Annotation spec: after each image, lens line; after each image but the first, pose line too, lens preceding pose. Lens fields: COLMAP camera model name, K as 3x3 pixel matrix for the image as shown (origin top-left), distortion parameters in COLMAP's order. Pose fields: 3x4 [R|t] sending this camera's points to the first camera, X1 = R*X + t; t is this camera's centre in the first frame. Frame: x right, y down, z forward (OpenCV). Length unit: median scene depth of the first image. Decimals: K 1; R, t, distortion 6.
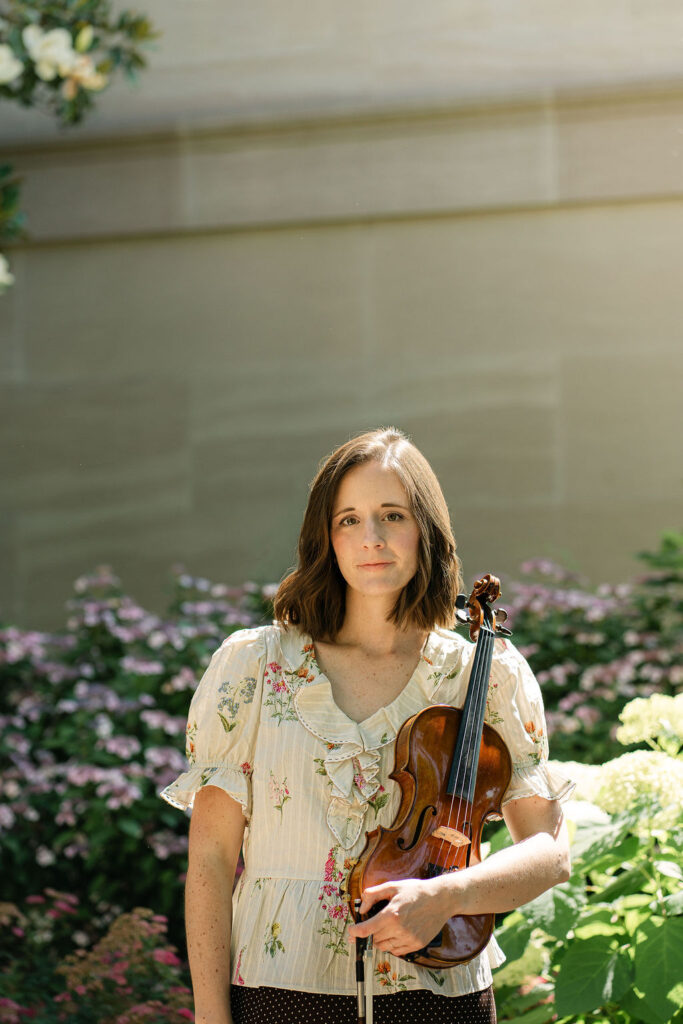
lens RADIAL K [[2388.1, 0, 341.5], [0, 2388.1, 512.0], [0, 0, 1]] dist [-0.031284, -0.062649]
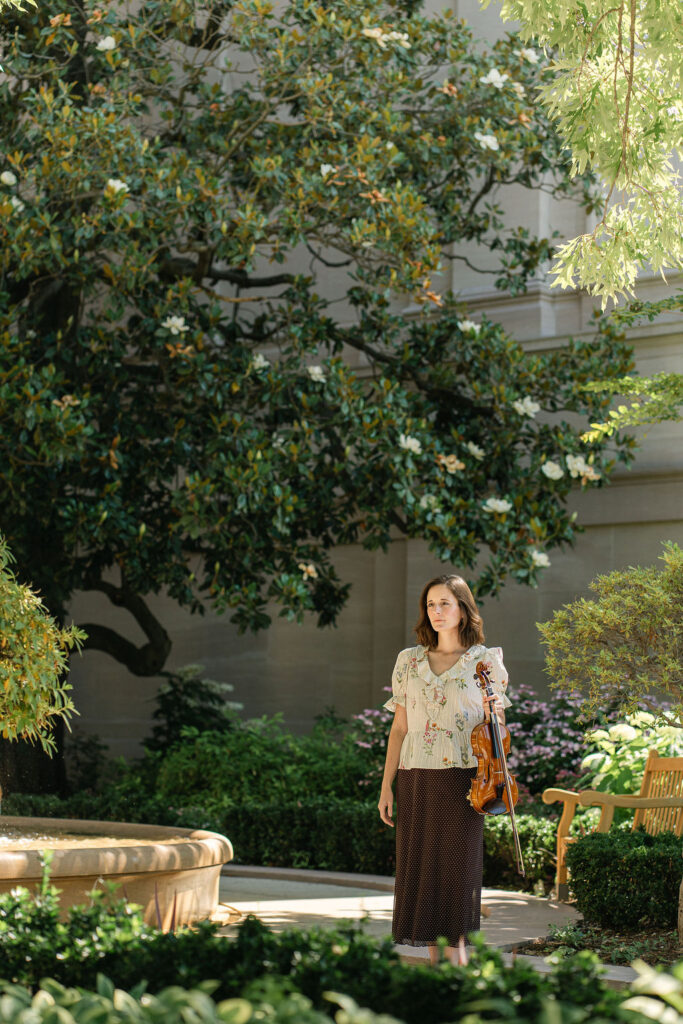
lens RADIAL K [[2282.6, 0, 323.1], [0, 2282.6, 536.9], [0, 0, 1]] dist [0.002840, -0.050241]
pose [[0.924725, -0.005565, -0.380595, 0.628687], [-0.012857, 0.998866, -0.045842, -0.014310], [0.380419, 0.047285, 0.923605, -1.484587]]
